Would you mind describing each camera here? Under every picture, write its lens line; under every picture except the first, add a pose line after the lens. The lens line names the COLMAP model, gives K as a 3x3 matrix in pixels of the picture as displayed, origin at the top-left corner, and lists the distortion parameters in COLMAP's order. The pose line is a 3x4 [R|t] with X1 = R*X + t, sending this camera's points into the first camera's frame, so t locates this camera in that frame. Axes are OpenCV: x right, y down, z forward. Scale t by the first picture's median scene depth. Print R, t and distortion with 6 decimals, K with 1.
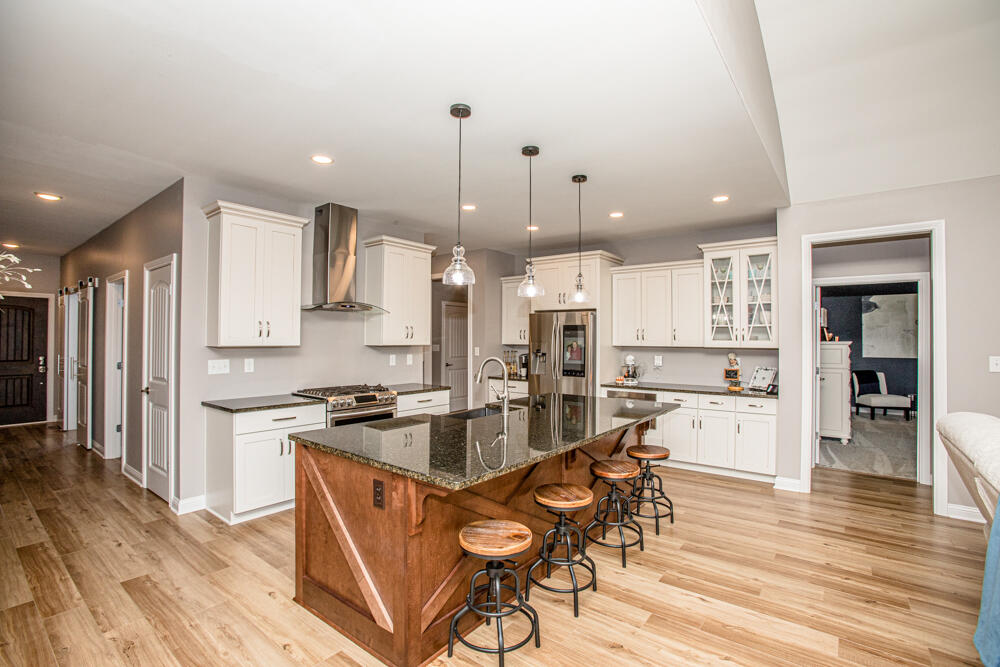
lens RADIAL K [[453.8, 0, 500.0], [0, 453.8, 333.5], [0, 0, 1]] dist [-0.068848, 0.025078]
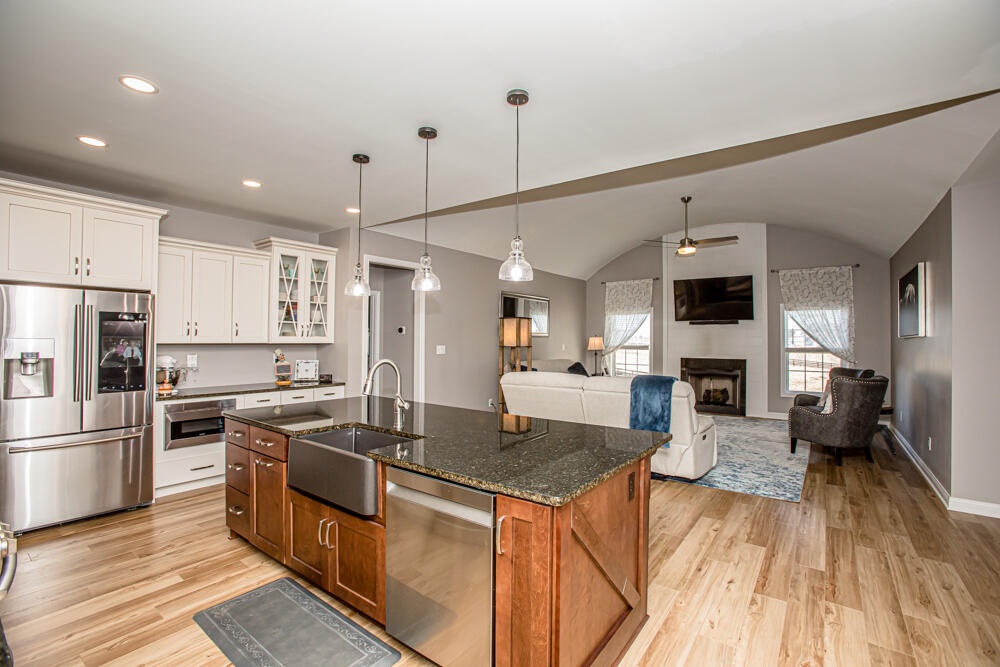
lens RADIAL K [[453.8, 0, 500.0], [0, 453.8, 333.5], [0, 0, 1]] dist [-0.068848, 0.025078]
pose [[-0.003813, 0.004513, 0.999983, -0.515645], [-0.021054, 0.999768, -0.004592, 0.003375], [-0.999771, -0.021071, -0.003717, 0.510358]]
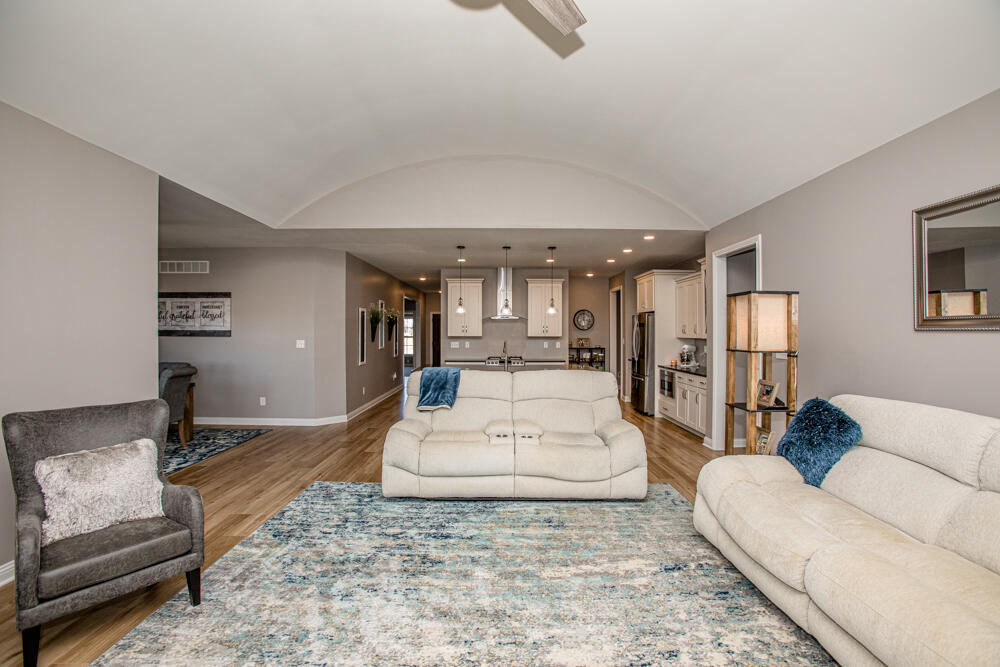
lens RADIAL K [[453.8, 0, 500.0], [0, 453.8, 333.5], [0, 0, 1]] dist [-0.068848, 0.025078]
pose [[0.621243, -0.002546, -0.783614, 1.105970], [0.012022, 0.999908, 0.006282, 0.000889], [0.783526, -0.013323, 0.621216, -0.258051]]
